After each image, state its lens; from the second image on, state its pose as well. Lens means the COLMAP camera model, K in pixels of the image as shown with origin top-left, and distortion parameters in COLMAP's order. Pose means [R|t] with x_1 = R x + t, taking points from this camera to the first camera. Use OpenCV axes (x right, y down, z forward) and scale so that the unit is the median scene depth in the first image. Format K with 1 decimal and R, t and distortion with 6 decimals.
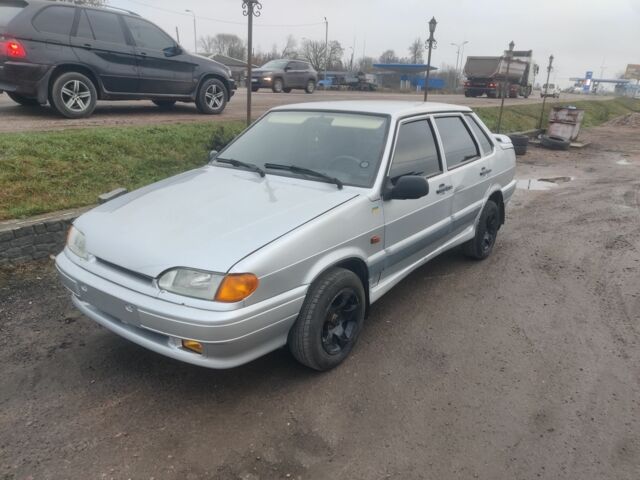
lens RADIAL K [[480.1, 0, 321.3], [0, 480.1, 219.6], [0, 0, 1]] dist [-0.006276, -0.005007]
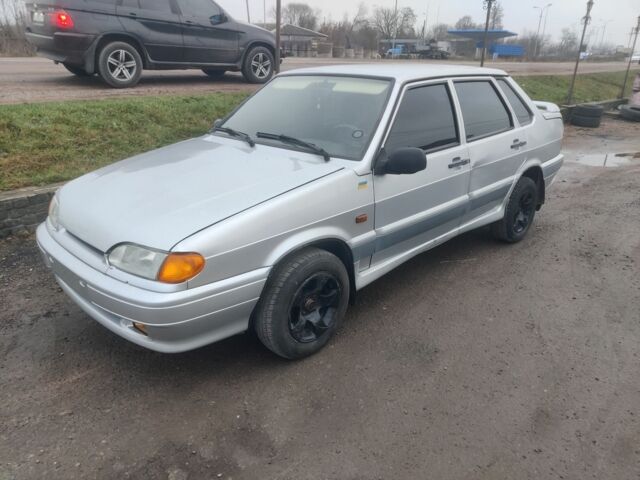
lens RADIAL K [[480.1, 0, 321.3], [0, 480.1, 219.6], [0, 0, 1]] dist [-0.006276, -0.005007]
pose [[0.990013, 0.032085, -0.137275, 0.127102], [-0.024124, 0.997950, 0.059270, -0.006187], [0.138896, -0.055367, 0.988758, 0.082589]]
